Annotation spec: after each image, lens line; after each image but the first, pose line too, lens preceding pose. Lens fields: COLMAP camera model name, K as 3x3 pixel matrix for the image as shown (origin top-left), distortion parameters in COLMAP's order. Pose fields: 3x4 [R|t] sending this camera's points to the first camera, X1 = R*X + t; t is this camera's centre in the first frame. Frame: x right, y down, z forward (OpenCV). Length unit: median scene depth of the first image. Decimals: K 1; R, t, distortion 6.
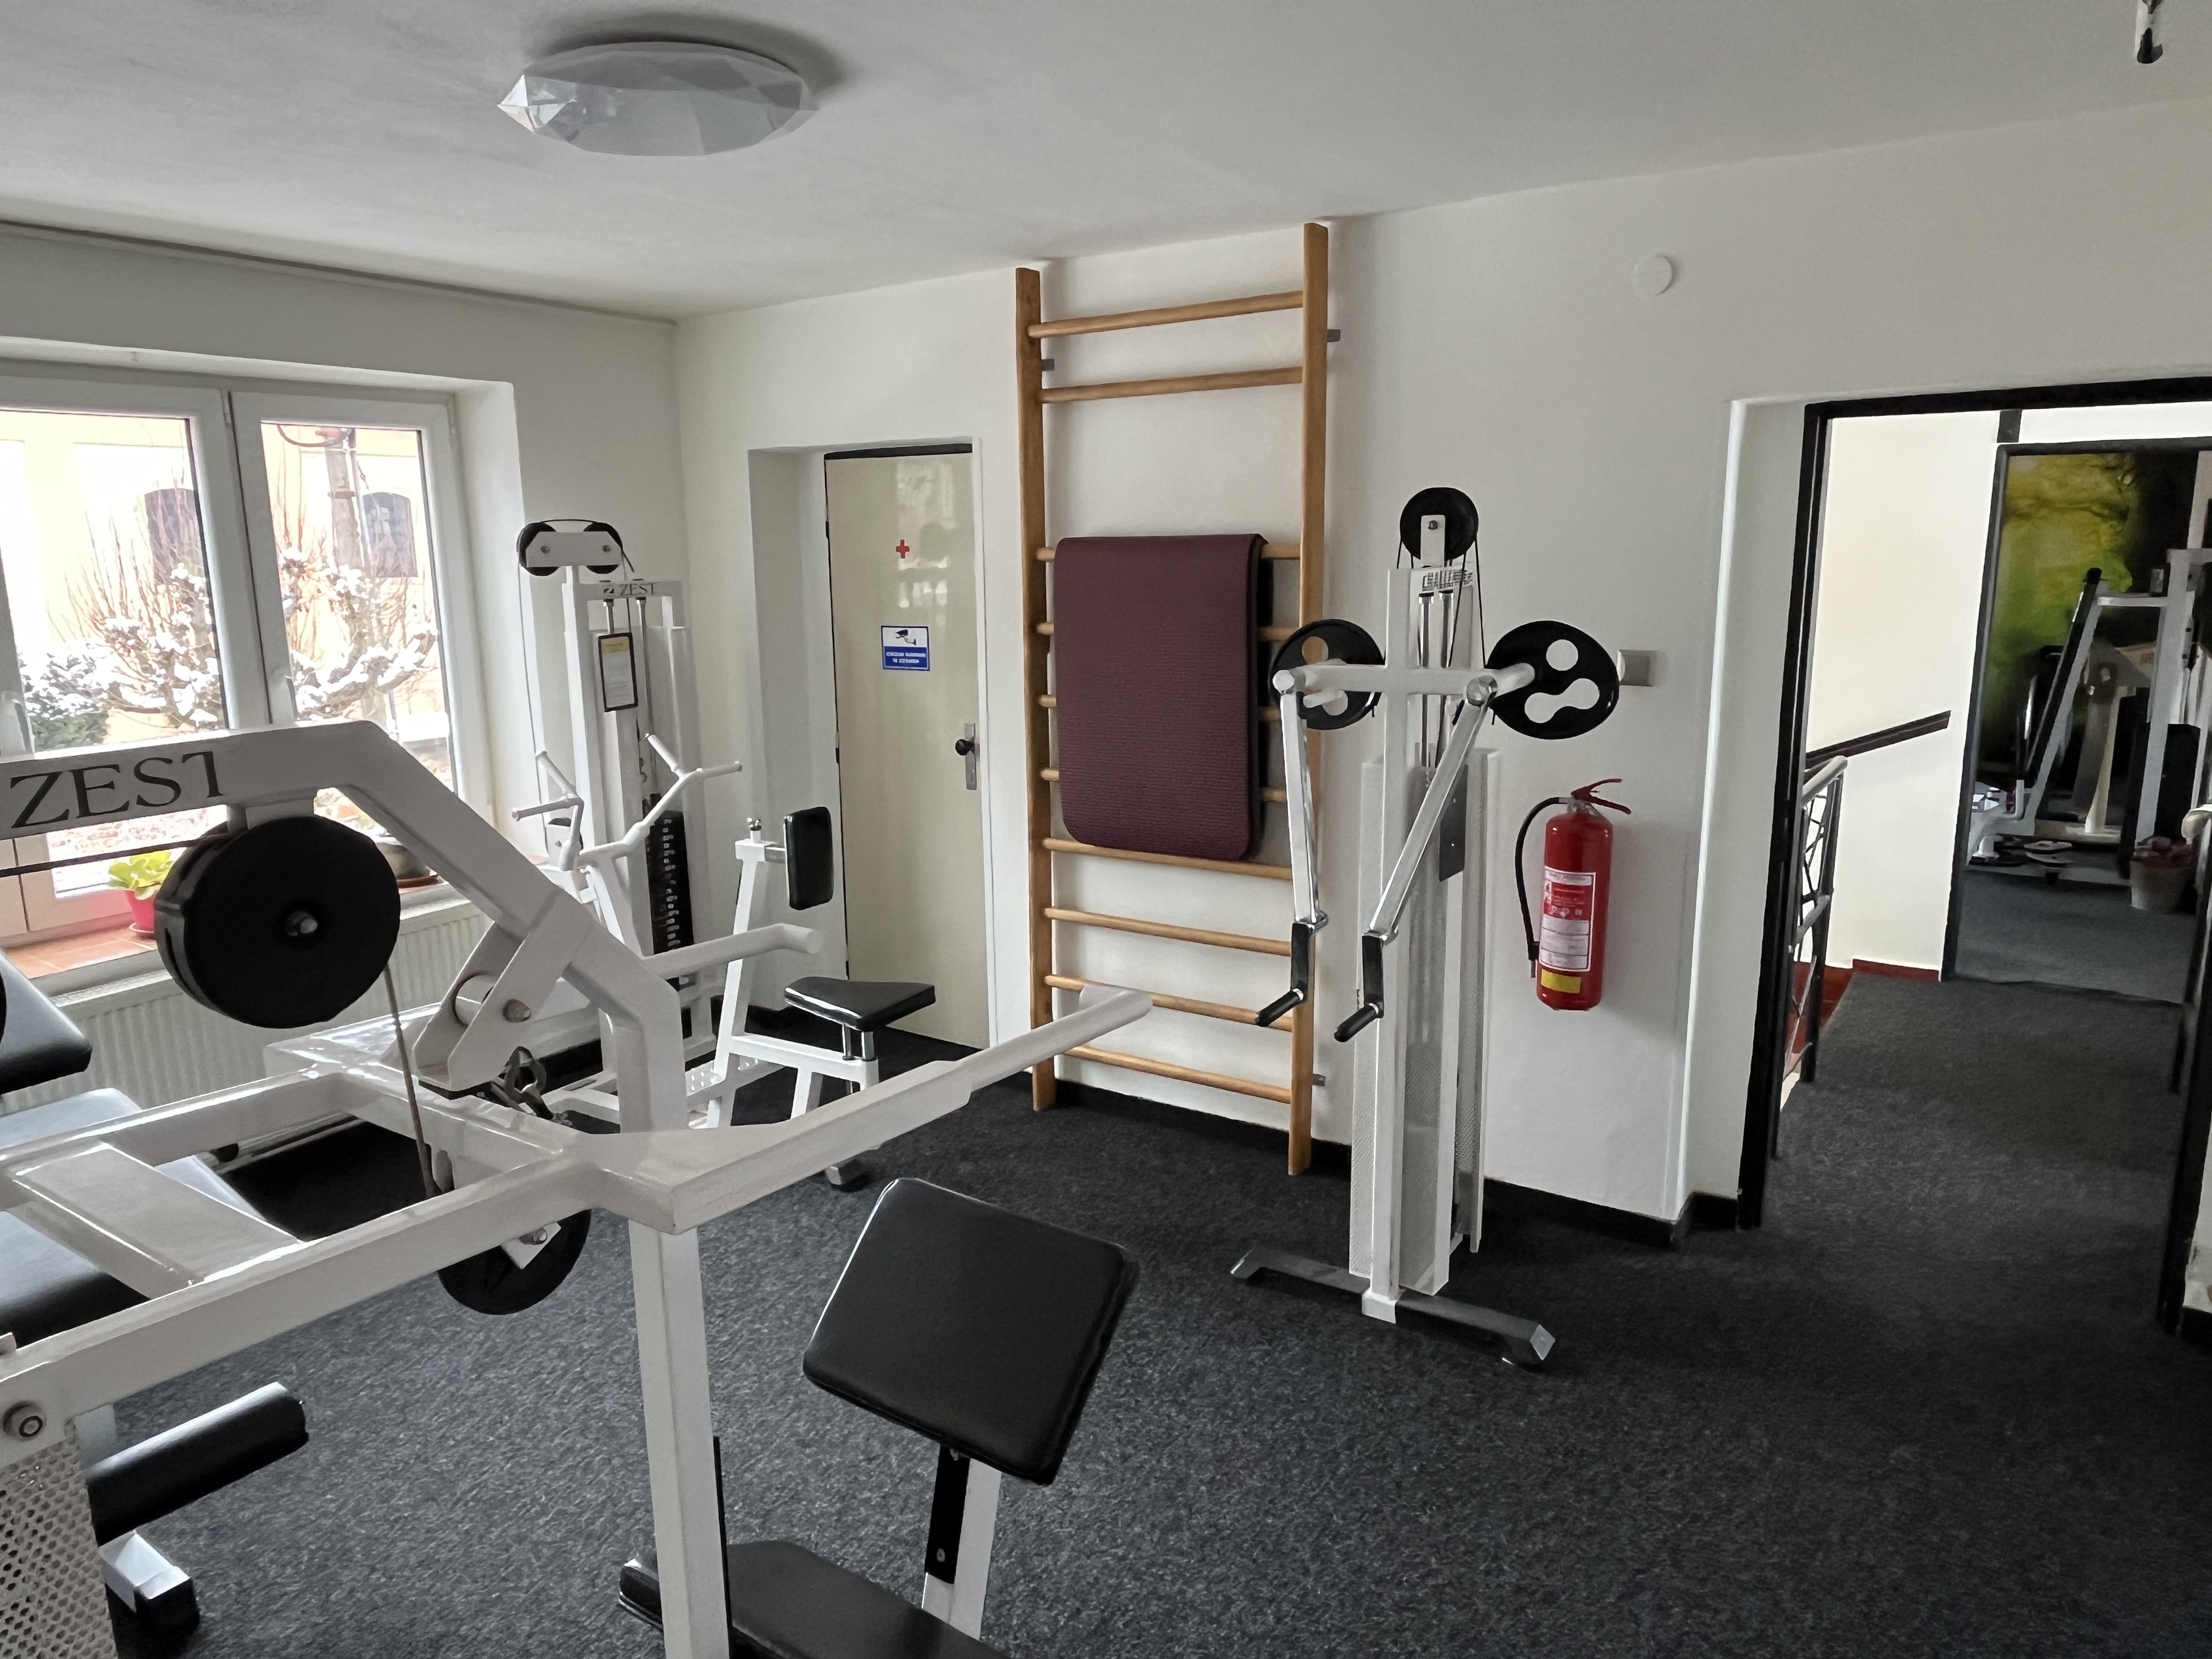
lens RADIAL K [[1428.7, 0, 1109.0], [0, 1428.7, 823.6], [0, 0, 1]] dist [-0.004951, -0.002145]
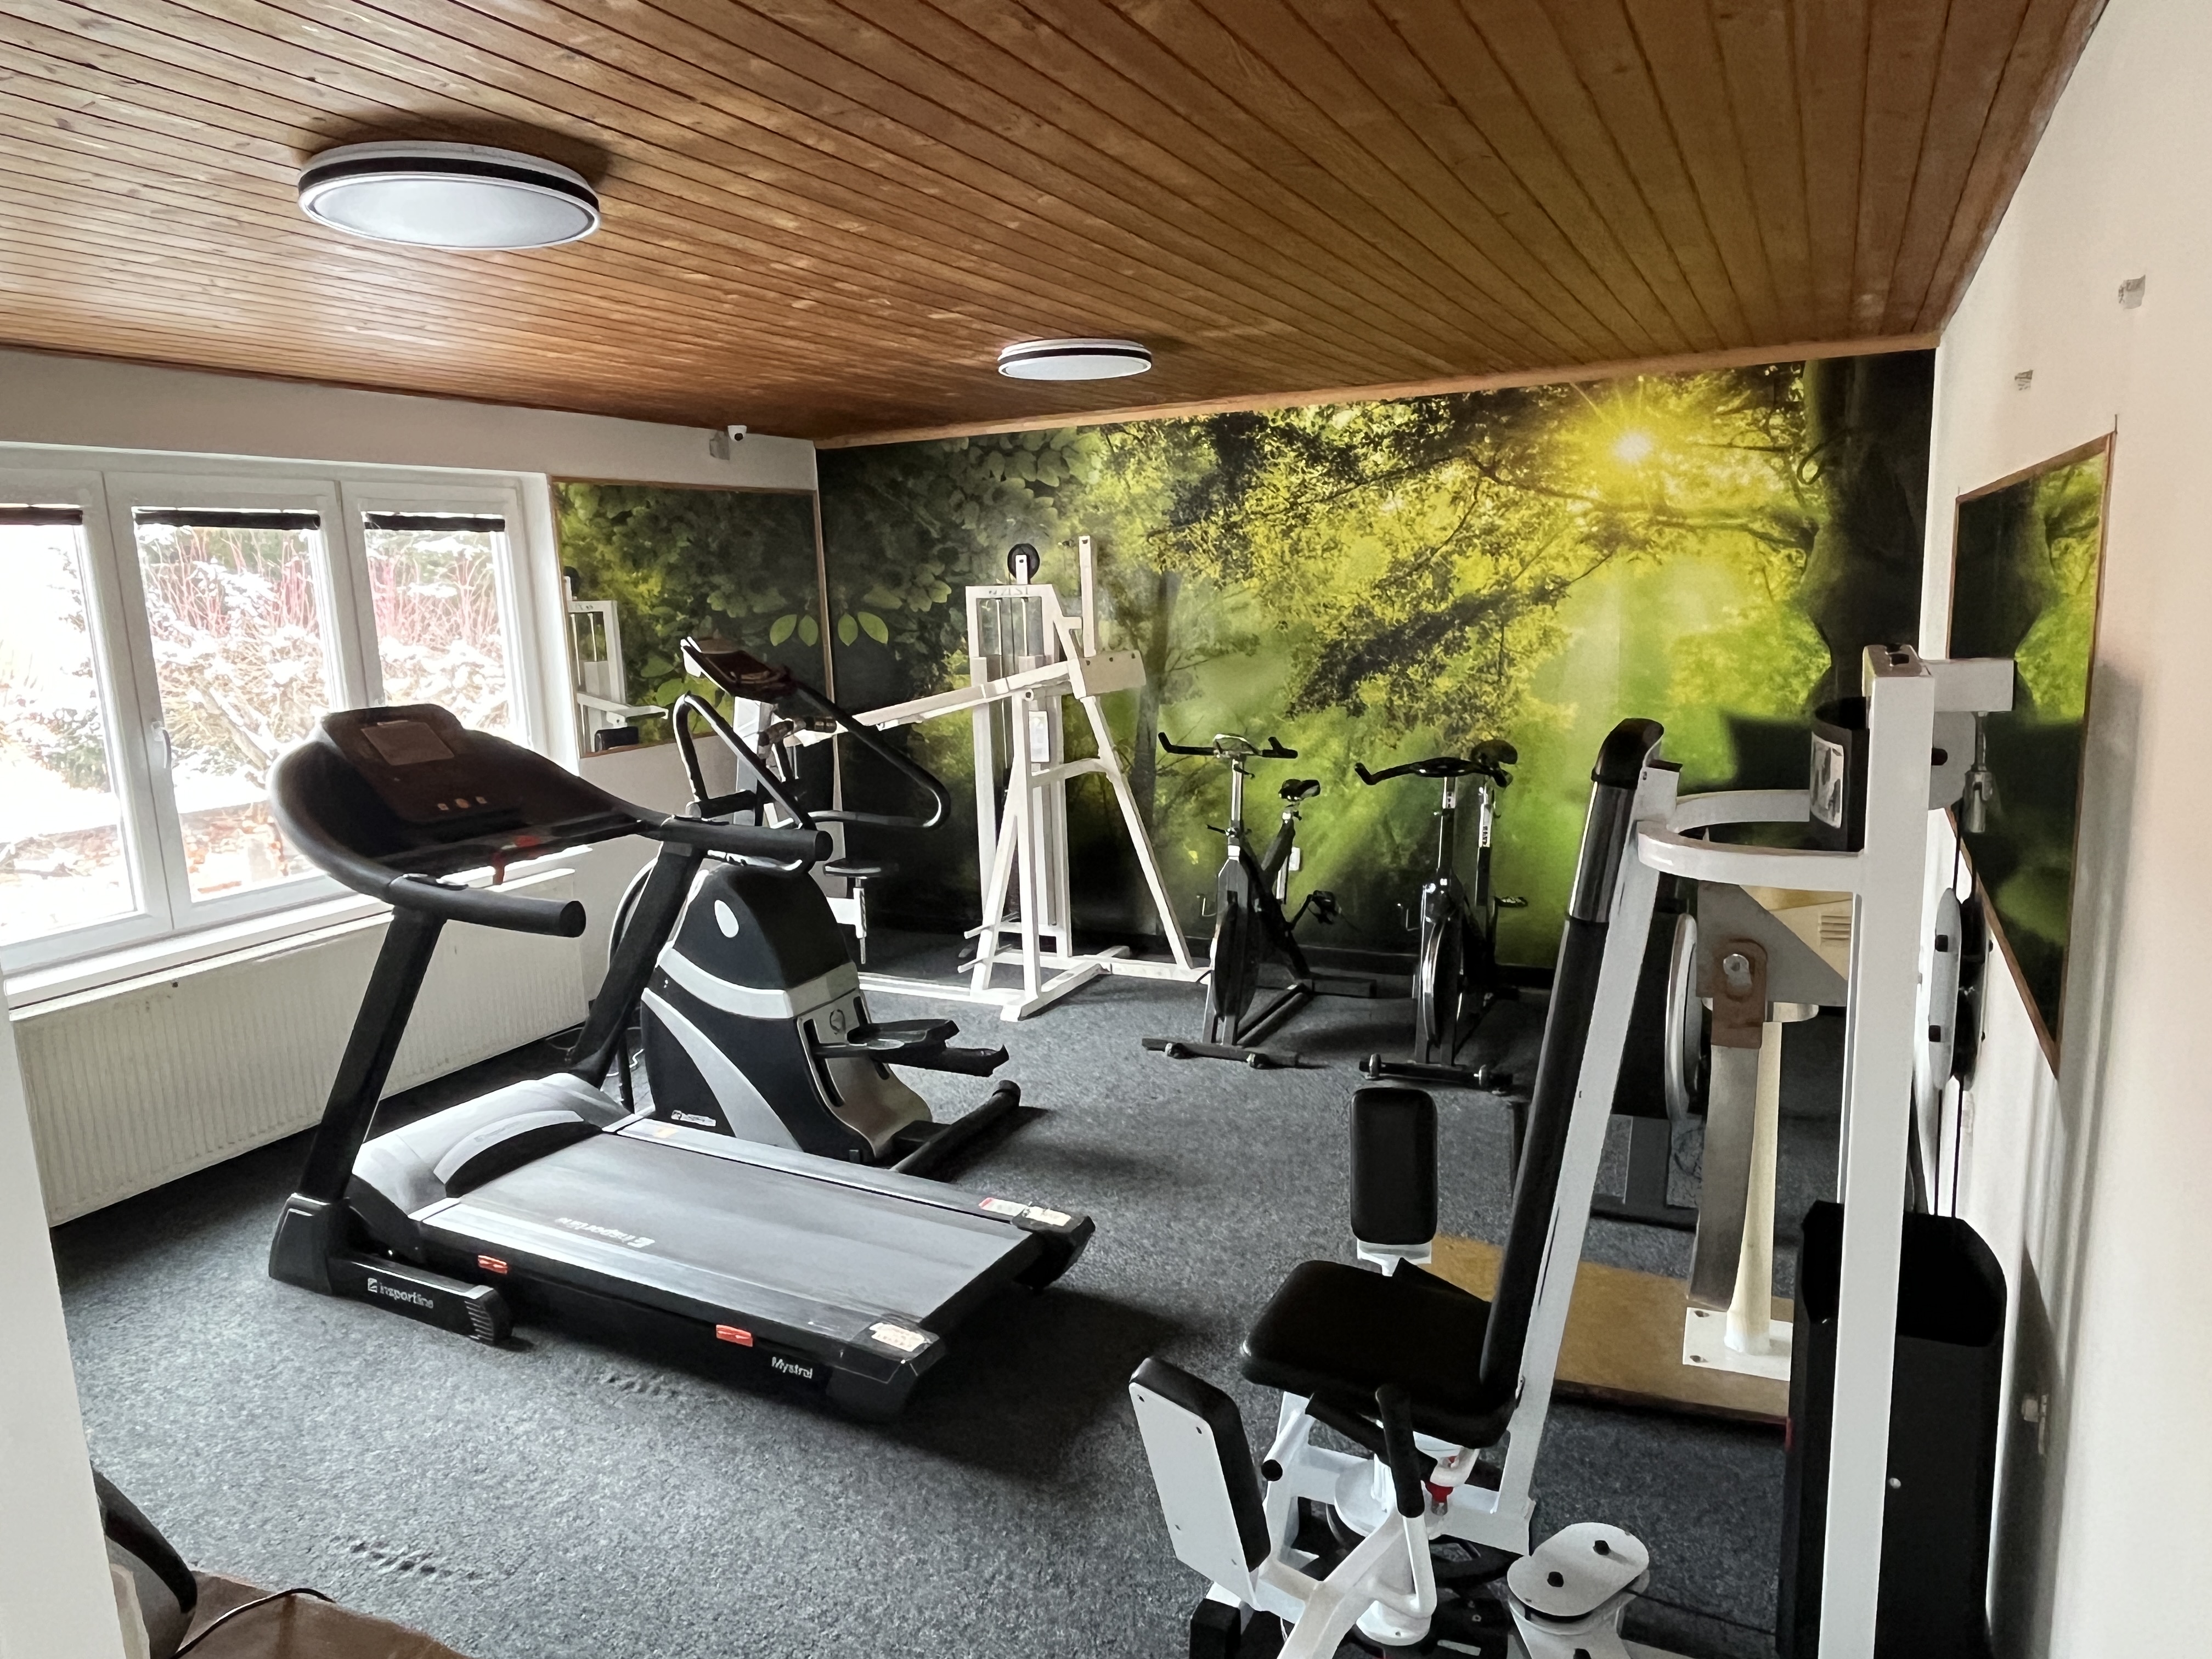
lens RADIAL K [[1428.7, 0, 1104.4], [0, 1428.7, 836.8], [0, 0, 1]] dist [-0.004951, -0.002145]
pose [[0.991524, -0.050268, 0.119809, 0.377356], [0.052458, 0.998507, -0.015201, -0.108825], [-0.118866, 0.021357, 0.992681, 0.497149]]
